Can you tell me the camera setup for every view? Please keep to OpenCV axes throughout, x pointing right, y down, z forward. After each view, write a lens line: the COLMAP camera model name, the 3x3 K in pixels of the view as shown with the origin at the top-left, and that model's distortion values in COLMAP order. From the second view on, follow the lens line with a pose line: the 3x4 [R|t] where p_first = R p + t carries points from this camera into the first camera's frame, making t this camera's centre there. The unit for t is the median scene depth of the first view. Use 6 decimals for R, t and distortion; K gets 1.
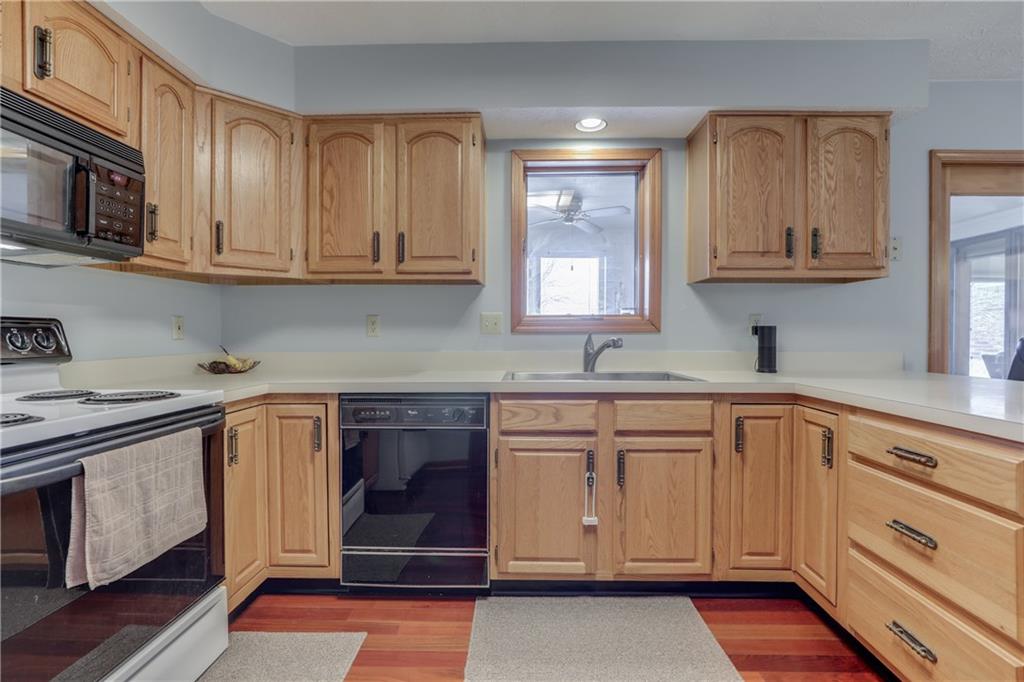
lens RADIAL K [[473.2, 0, 507.9], [0, 473.2, 335.2], [0, 0, 1]] dist [-0.014939, -0.000106]
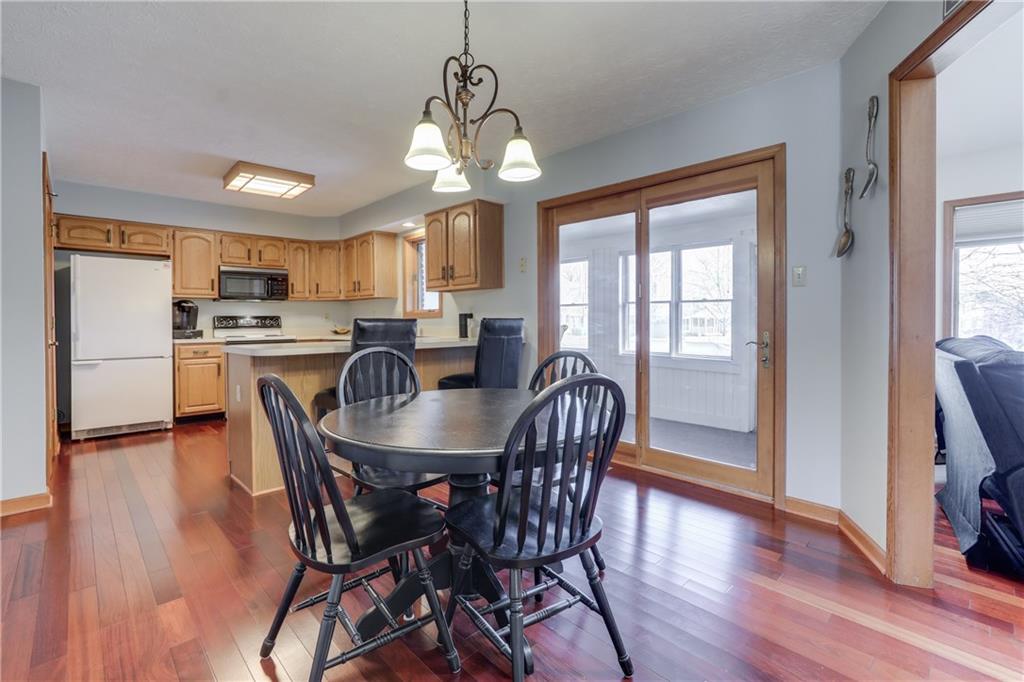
lens RADIAL K [[474.9, 0, 488.5], [0, 474.9, 321.0], [0, 0, 1]] dist [-0.001137, 0.000169]
pose [[0.684575, -0.007538, -0.728903, 2.265810], [0.009188, 0.999956, -0.001712, 0.017884], [0.728884, -0.005525, 0.684615, -0.292124]]
